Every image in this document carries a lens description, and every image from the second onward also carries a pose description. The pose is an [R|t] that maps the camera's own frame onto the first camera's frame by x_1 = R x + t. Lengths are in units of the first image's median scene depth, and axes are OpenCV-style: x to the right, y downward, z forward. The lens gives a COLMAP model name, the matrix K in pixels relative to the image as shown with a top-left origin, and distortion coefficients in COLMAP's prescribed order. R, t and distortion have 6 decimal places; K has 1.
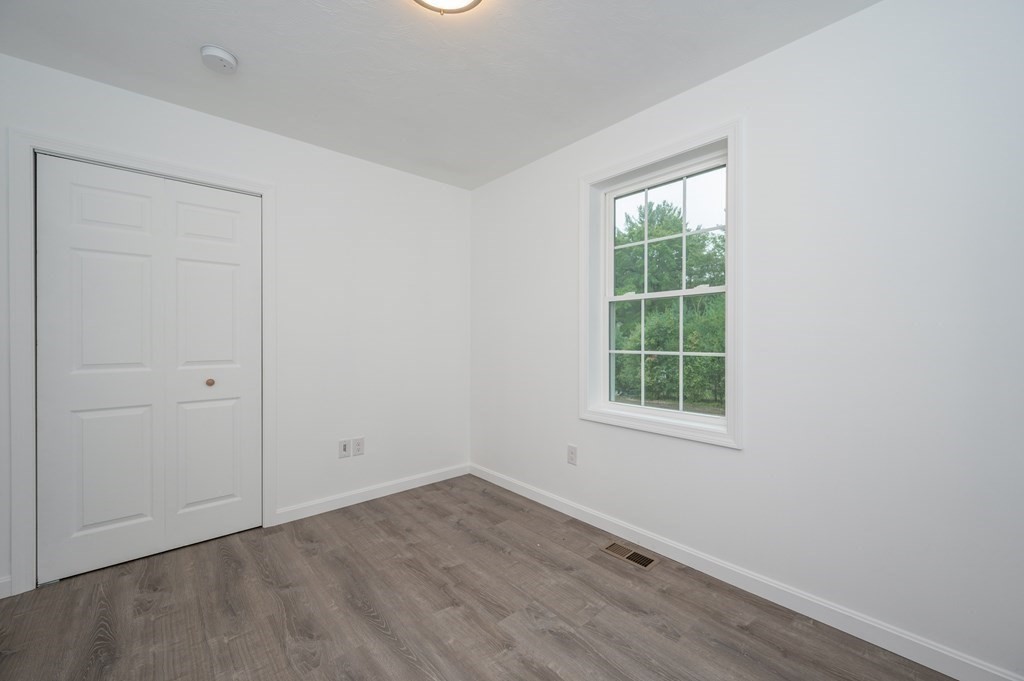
lens RADIAL K [[406.4, 0, 511.2], [0, 406.4, 340.3], [0, 0, 1]] dist [-0.008606, 0.001356]
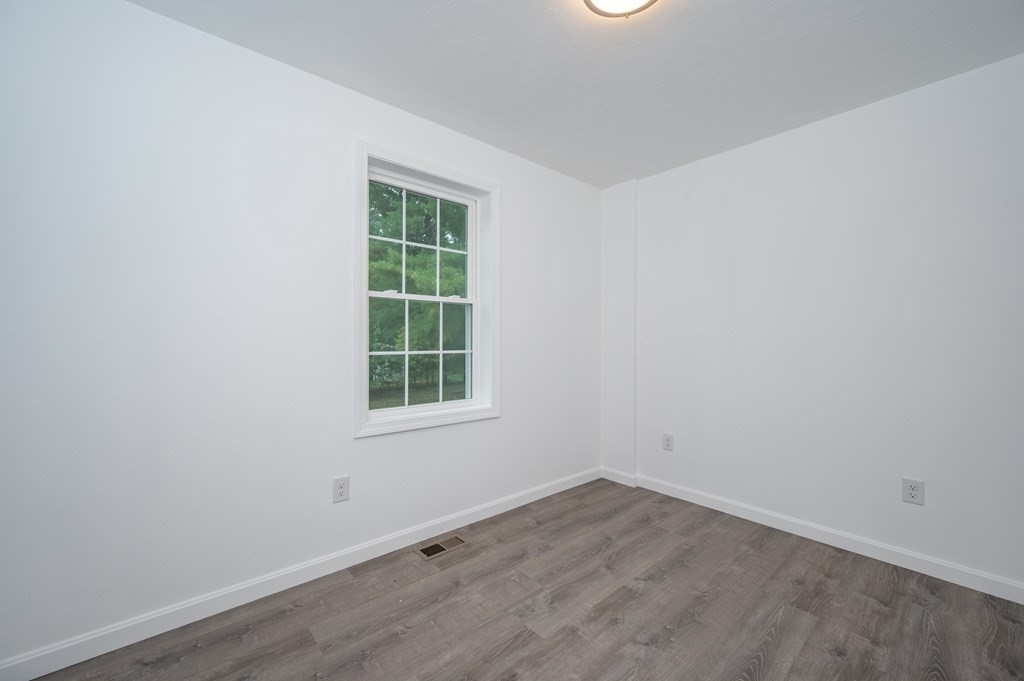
lens RADIAL K [[406.4, 0, 514.6], [0, 406.4, 337.9], [0, 0, 1]] dist [-0.008606, 0.001356]
pose [[0.009569, 0.000883, 0.999954, -0.809541], [0.000477, 0.999999, -0.000888, -0.007772], [-0.999954, 0.000486, 0.009569, 0.865769]]
